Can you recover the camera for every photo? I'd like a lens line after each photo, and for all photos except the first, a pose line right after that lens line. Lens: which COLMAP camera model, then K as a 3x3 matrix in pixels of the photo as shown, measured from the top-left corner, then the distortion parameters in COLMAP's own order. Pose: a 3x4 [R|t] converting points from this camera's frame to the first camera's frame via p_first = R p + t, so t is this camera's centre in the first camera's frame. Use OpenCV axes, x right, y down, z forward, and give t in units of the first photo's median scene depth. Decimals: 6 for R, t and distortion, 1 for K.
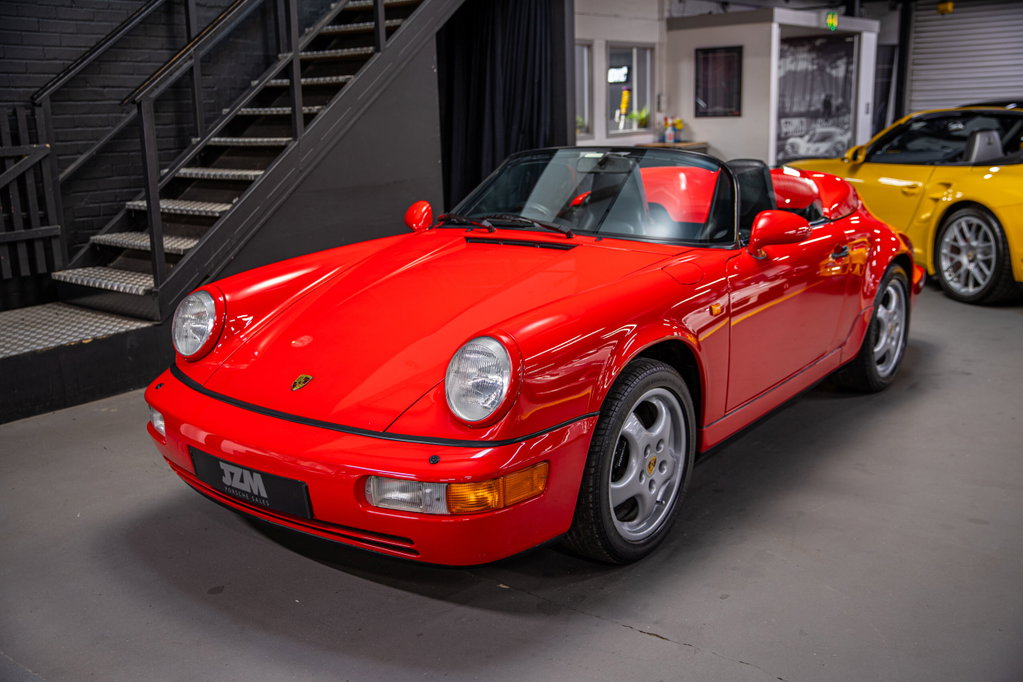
lens RADIAL K [[978.5, 0, 511.5], [0, 978.5, 341.0], [0, 0, 1]] dist [-0.001120, 0.230561]
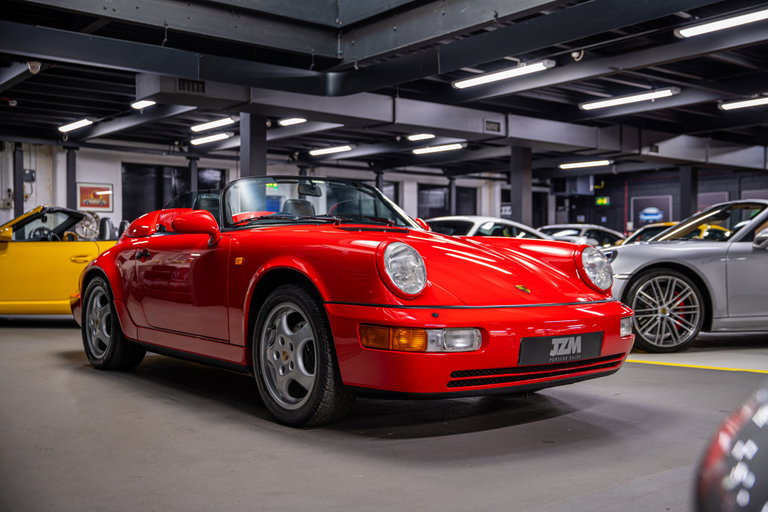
lens RADIAL K [[819.2, 0, 384.0], [0, 819.2, 256.0], [0, 0, 1]] dist [0.017146, 0.029070]
pose [[0.238359, 0.019804, 0.970975, -0.316321], [0.214641, 0.973994, -0.072556, 0.008512], [-0.947161, 0.225705, 0.227910, 0.196609]]
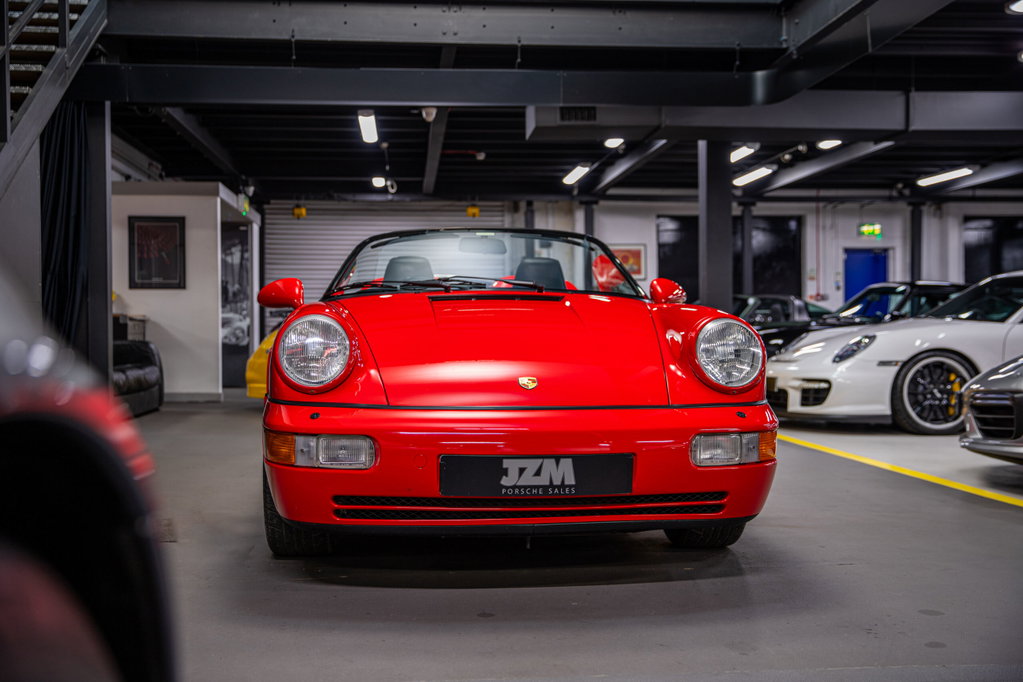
lens RADIAL K [[1091.2, 0, 511.5], [0, 1091.2, 341.0], [0, 0, 1]] dist [0.017146, 0.029070]
pose [[0.736431, 0.013977, 0.676368, -0.207902], [0.142988, 0.973984, -0.175813, 0.041254], [-0.661229, 0.226187, 0.715274, 0.049632]]
